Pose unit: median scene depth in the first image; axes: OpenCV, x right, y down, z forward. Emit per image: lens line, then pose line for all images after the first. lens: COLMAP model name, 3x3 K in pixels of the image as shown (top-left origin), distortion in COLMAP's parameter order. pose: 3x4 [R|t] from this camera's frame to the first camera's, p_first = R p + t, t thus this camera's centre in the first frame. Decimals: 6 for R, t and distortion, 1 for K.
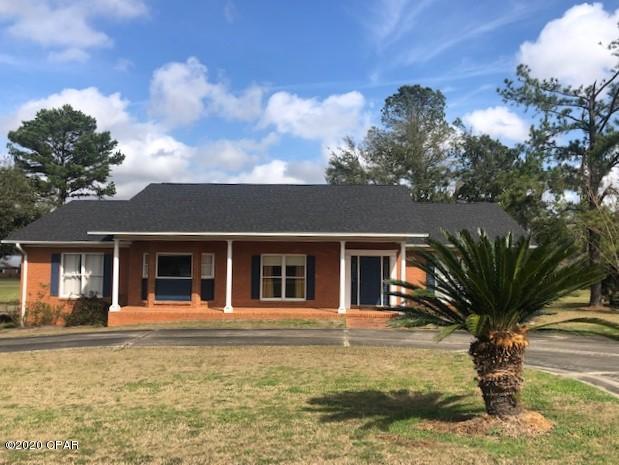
lens RADIAL K [[505.8, 0, 310.6], [0, 505.8, 230.9], [0, 0, 1]] dist [0.037246, -0.039867]
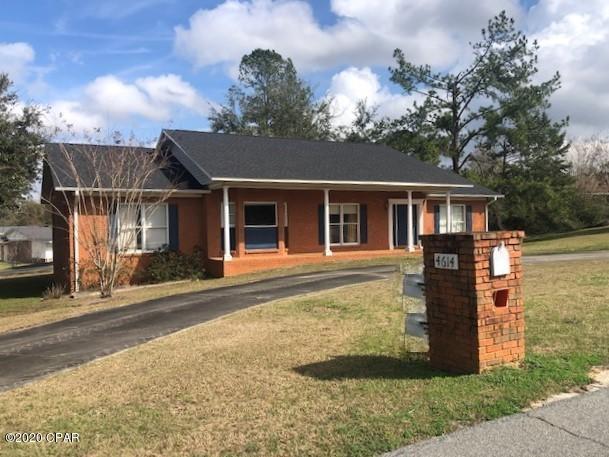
lens RADIAL K [[497.6, 0, 306.3], [0, 497.6, 230.3], [0, 0, 1]] dist [0.037246, -0.039867]
pose [[0.872126, -0.028580, 0.488445, -0.649877], [-0.008694, 0.997230, 0.073872, 0.025614], [-0.489203, -0.068672, 0.869462, 0.095353]]
